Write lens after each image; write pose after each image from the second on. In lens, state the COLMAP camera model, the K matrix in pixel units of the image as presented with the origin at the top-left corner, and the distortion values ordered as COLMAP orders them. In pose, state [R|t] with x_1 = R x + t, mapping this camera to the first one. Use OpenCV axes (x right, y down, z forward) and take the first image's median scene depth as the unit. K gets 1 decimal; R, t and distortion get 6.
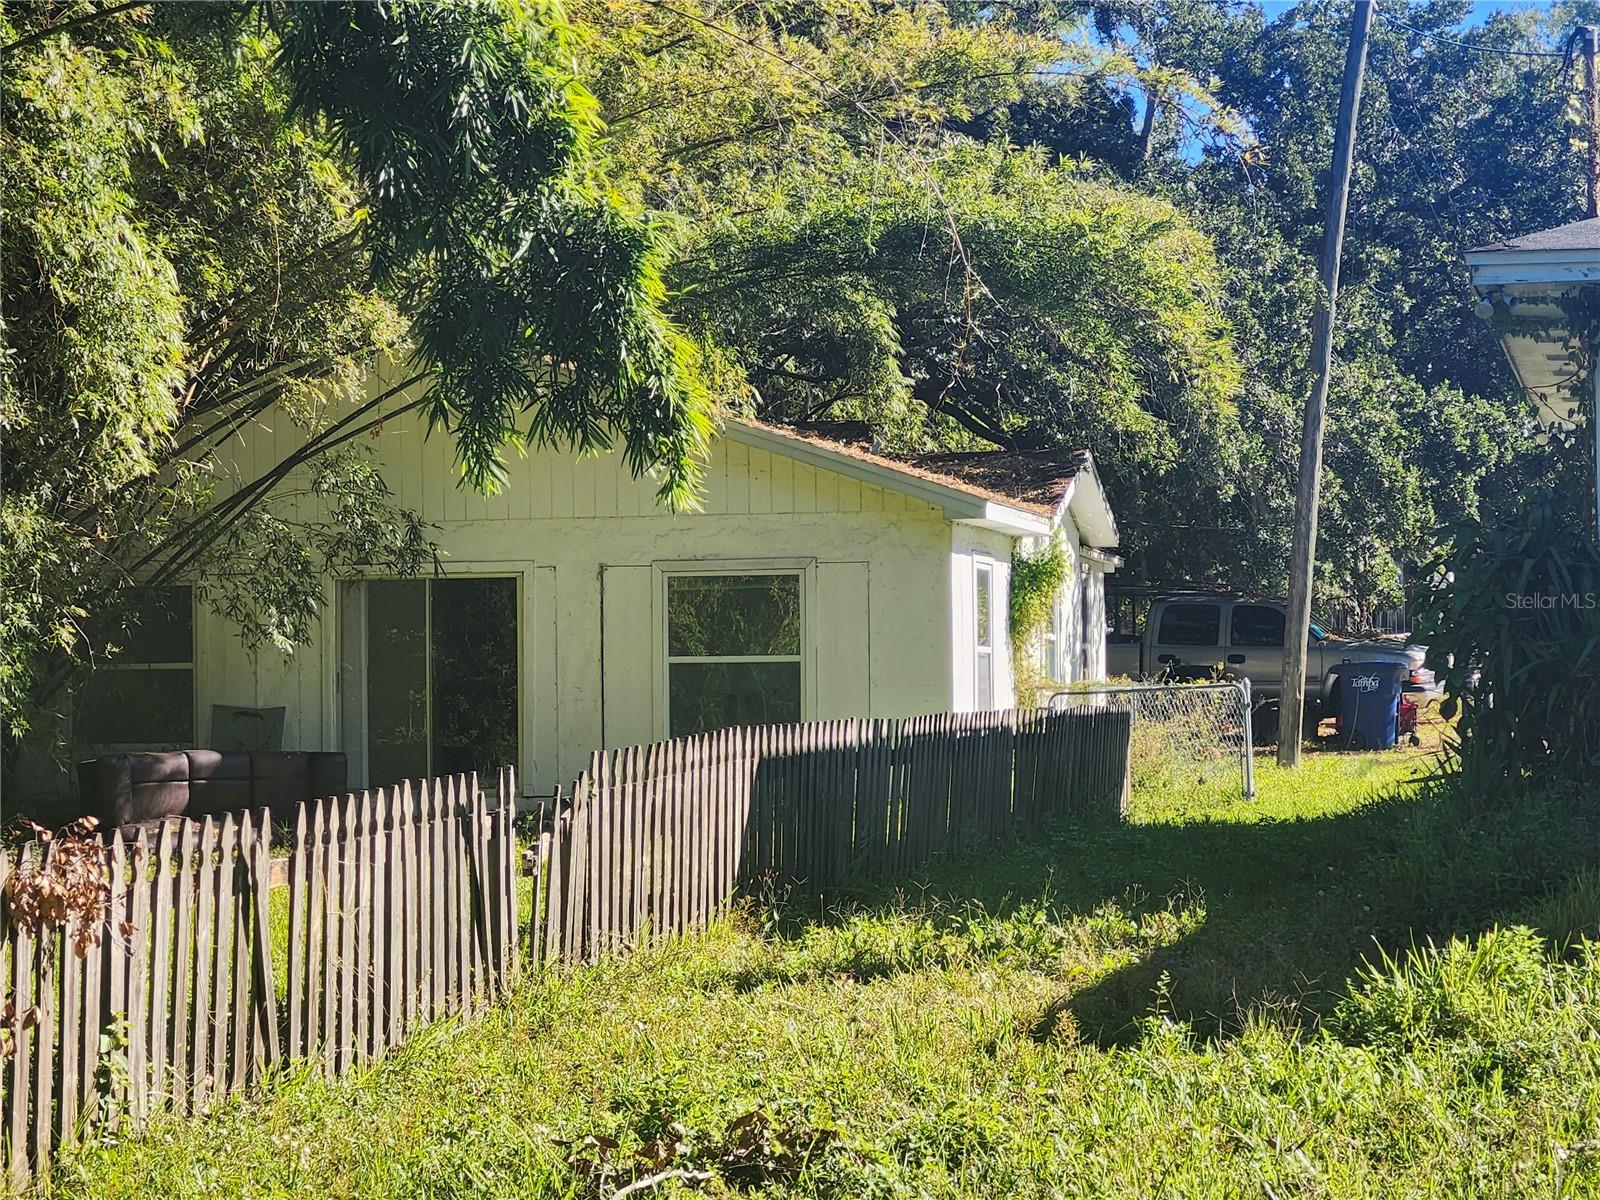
lens RADIAL K [[3946.5, 0, 800.0], [0, 3946.5, 600.0], [0, 0, 1]] dist [0.005093, 0.835897]
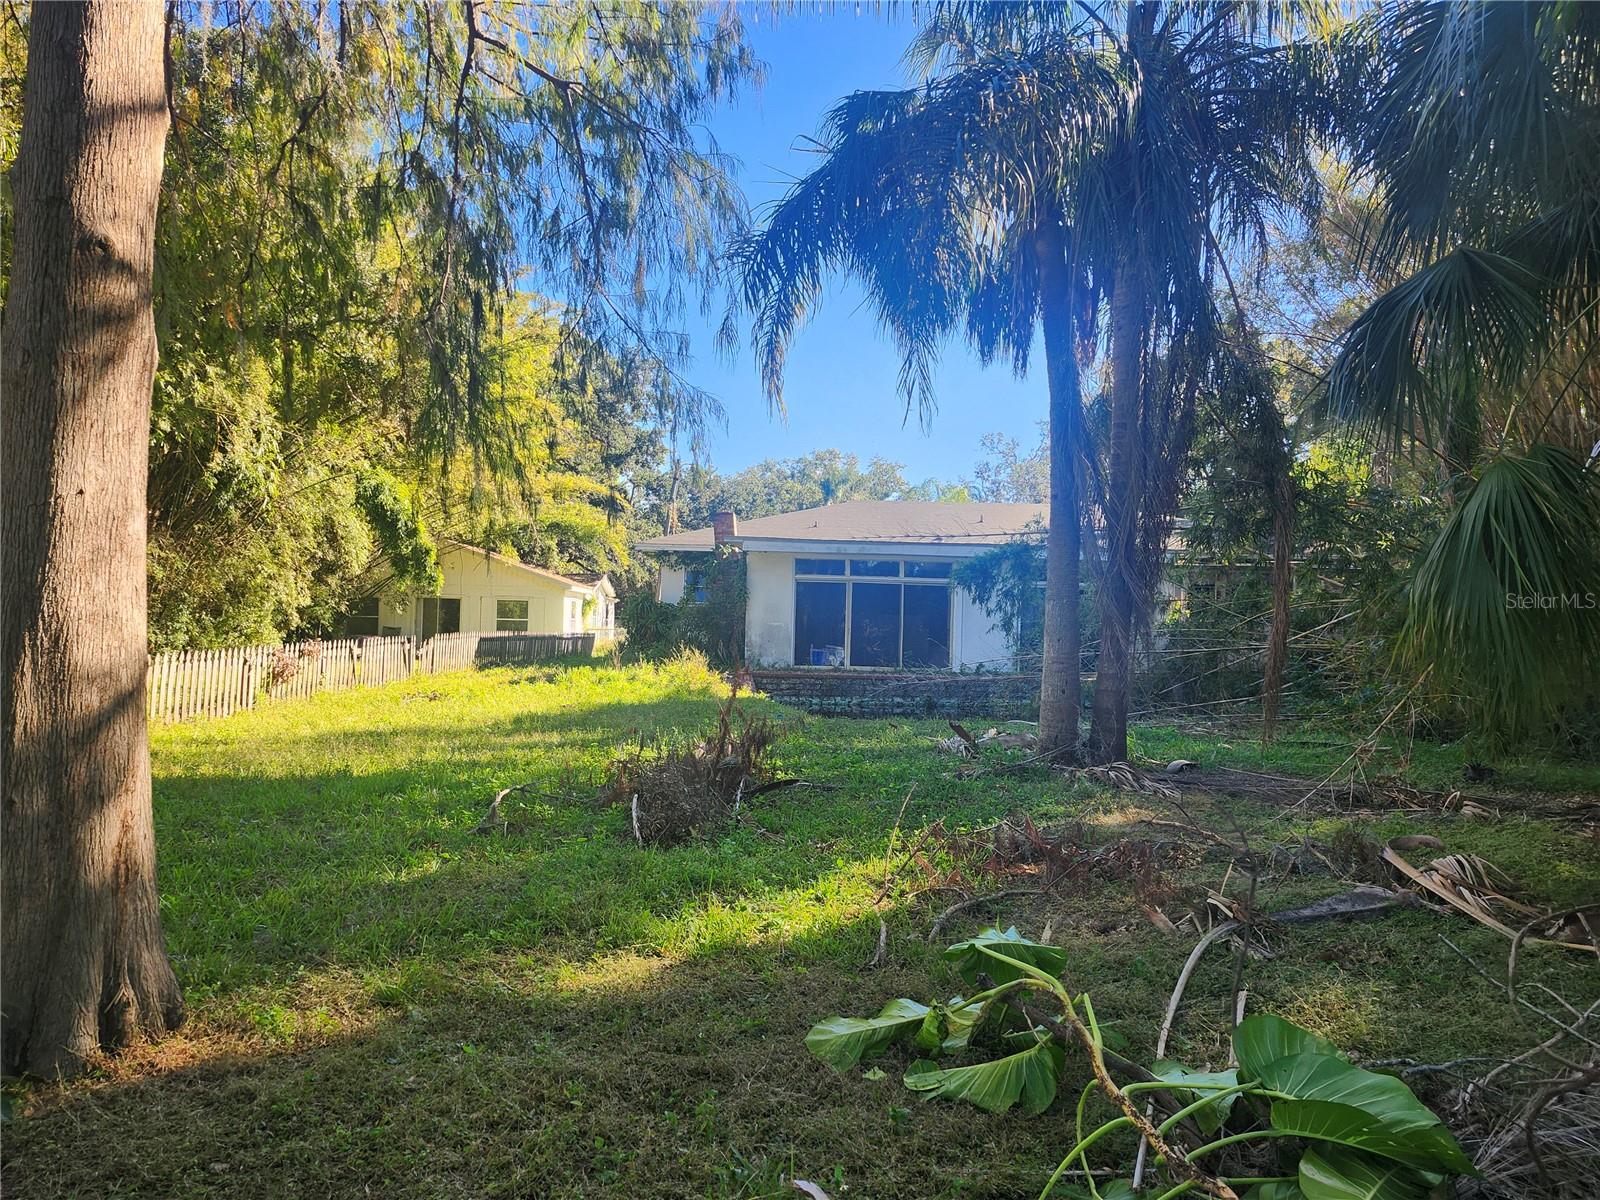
lens RADIAL K [[1079.2, 0, 800.0], [0, 1079.2, 600.0], [0, 0, 1]] dist [0.082890, -0.130393]
pose [[0.980380, 0.039090, 0.193200, 0.061045], [-0.037111, 0.999215, -0.013848, -0.001658], [-0.193590, 0.006407, 0.981062, -0.219412]]
